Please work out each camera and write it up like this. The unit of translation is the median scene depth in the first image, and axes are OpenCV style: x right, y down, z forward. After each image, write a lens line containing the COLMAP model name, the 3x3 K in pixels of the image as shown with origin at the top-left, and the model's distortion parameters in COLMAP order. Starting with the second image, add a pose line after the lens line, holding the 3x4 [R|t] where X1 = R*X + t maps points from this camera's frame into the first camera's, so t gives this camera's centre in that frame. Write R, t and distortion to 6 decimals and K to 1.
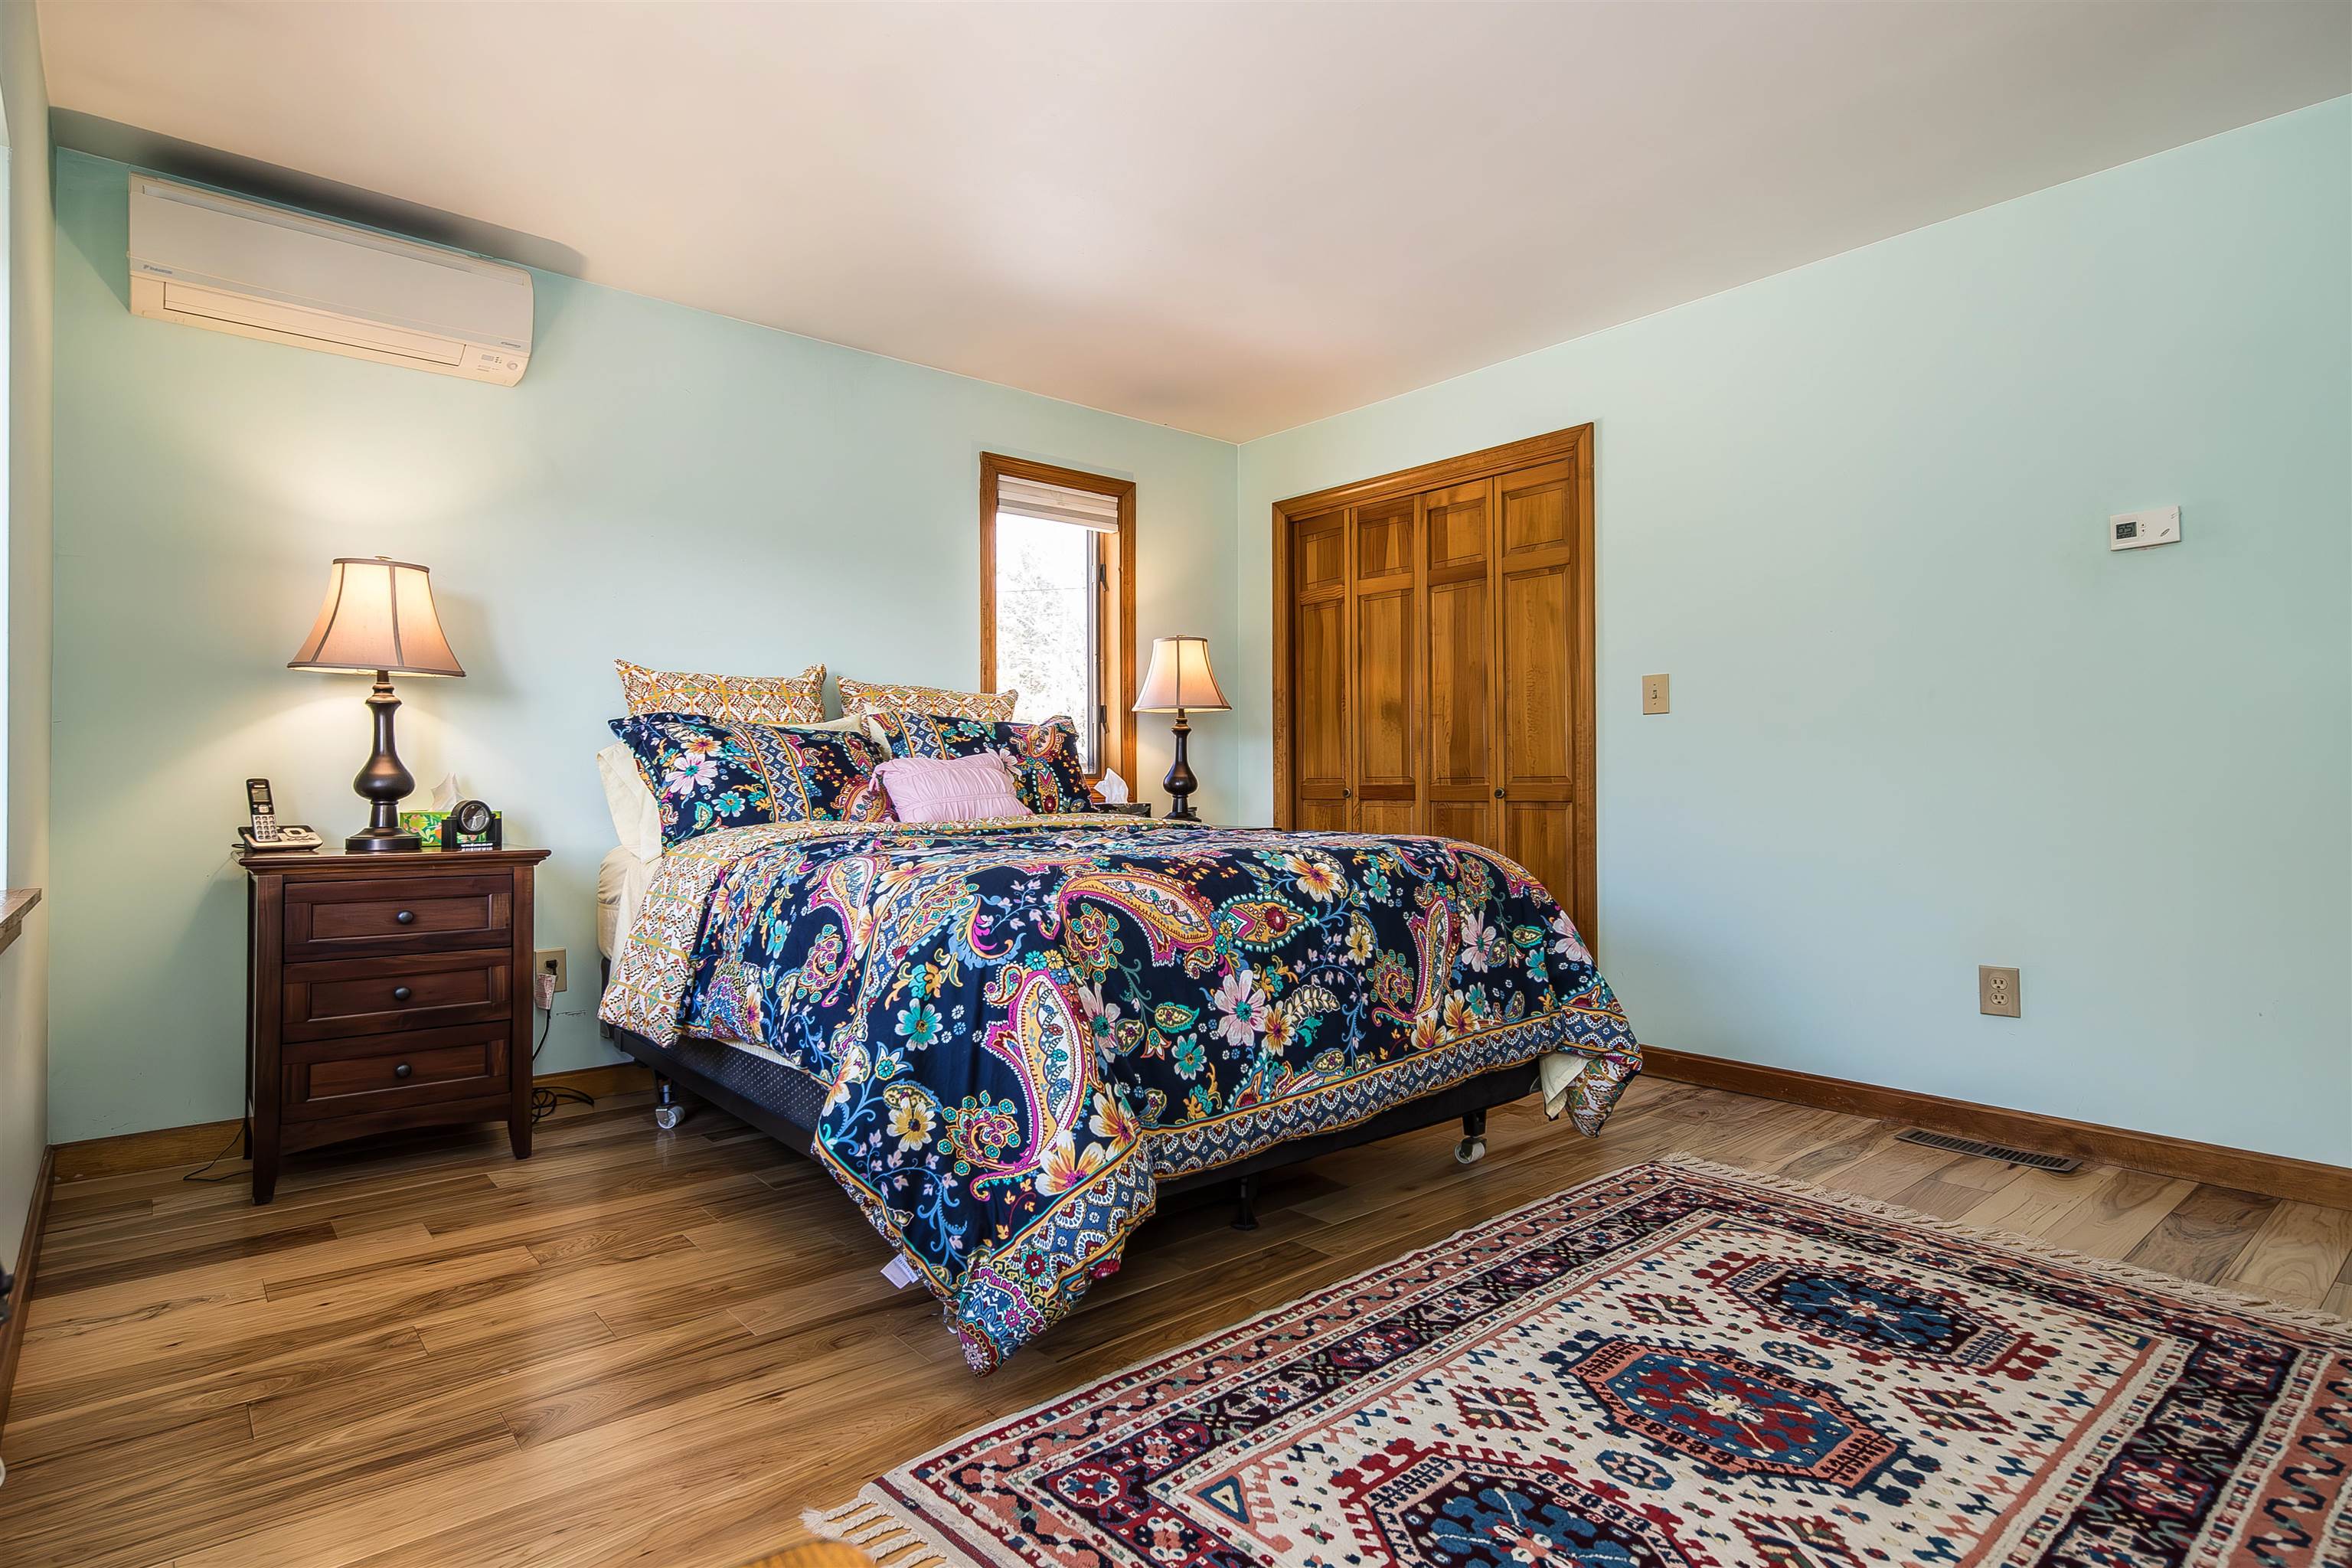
lens RADIAL K [[1154.4, 0, 1168.0], [0, 1154.4, 783.7], [0, 0, 1]] dist [0.006188, 0.000502]
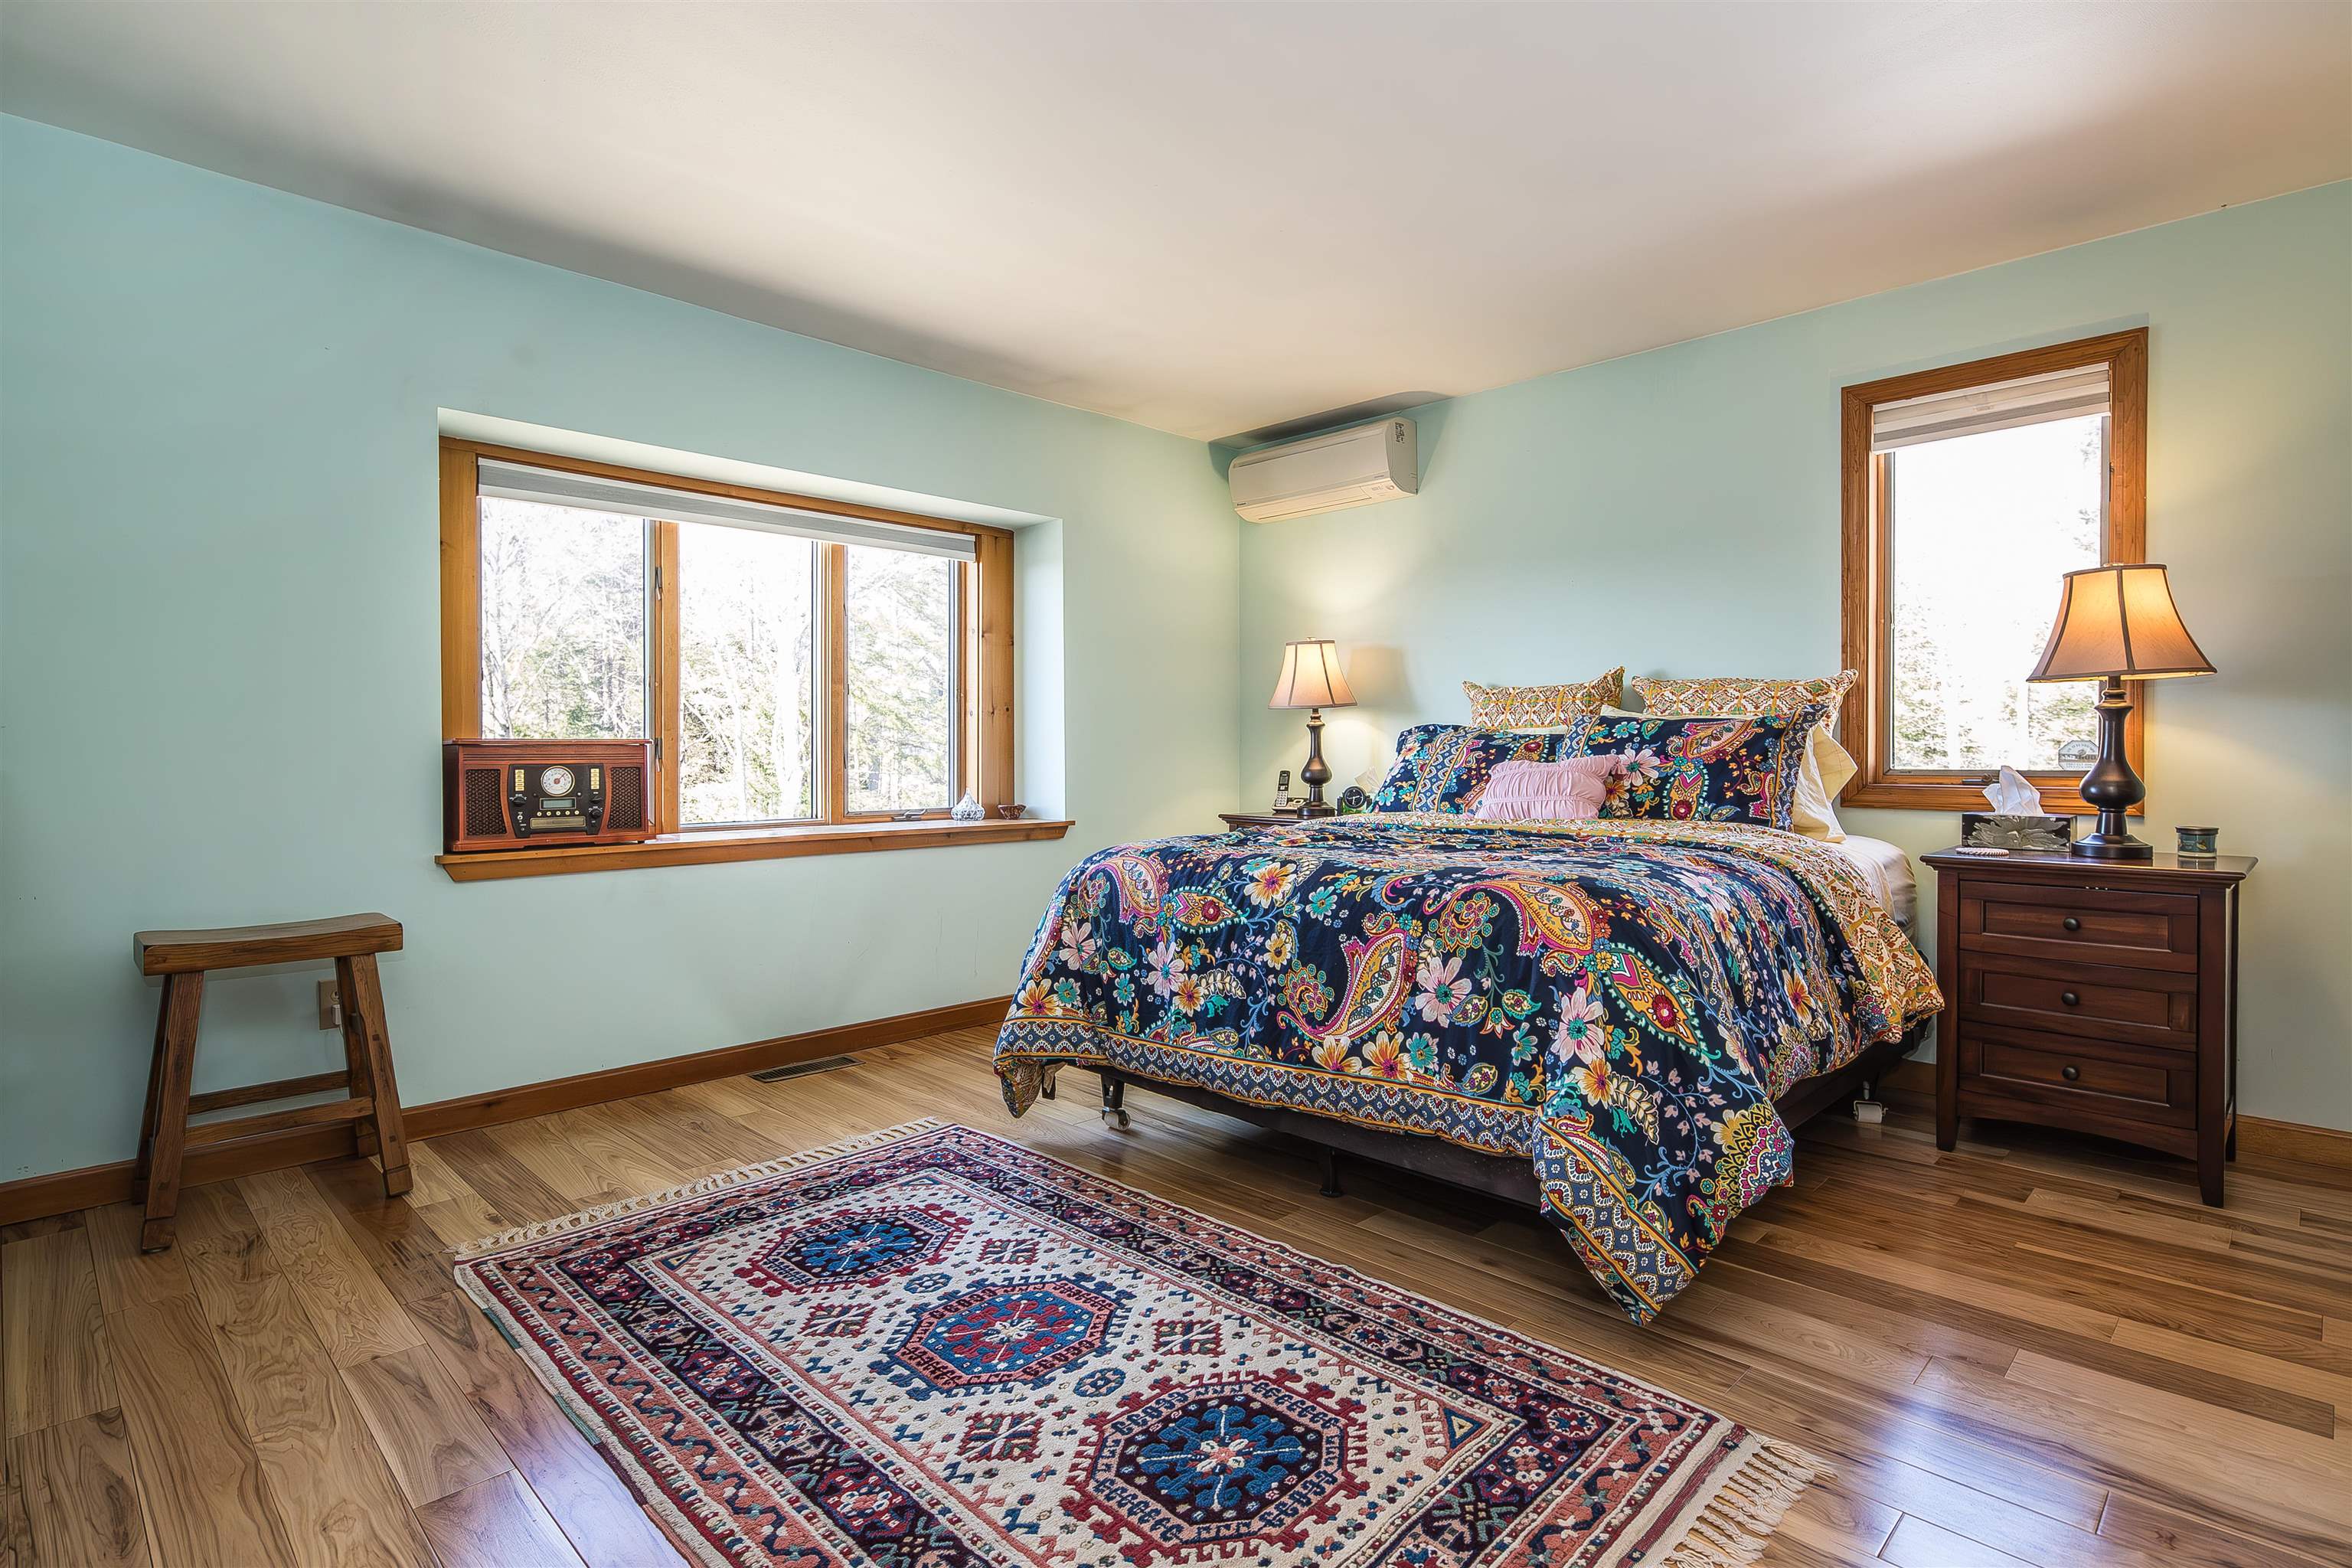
lens RADIAL K [[1167.2, 0, 1091.9], [0, 1167.2, 777.6], [0, 0, 1]] dist [0.006799, 0.000322]
pose [[0.068403, 0.026805, -0.997298, 1.332531], [0.005916, 0.999611, 0.027273, -0.060250], [0.997640, -0.007766, 0.068217, 0.790822]]
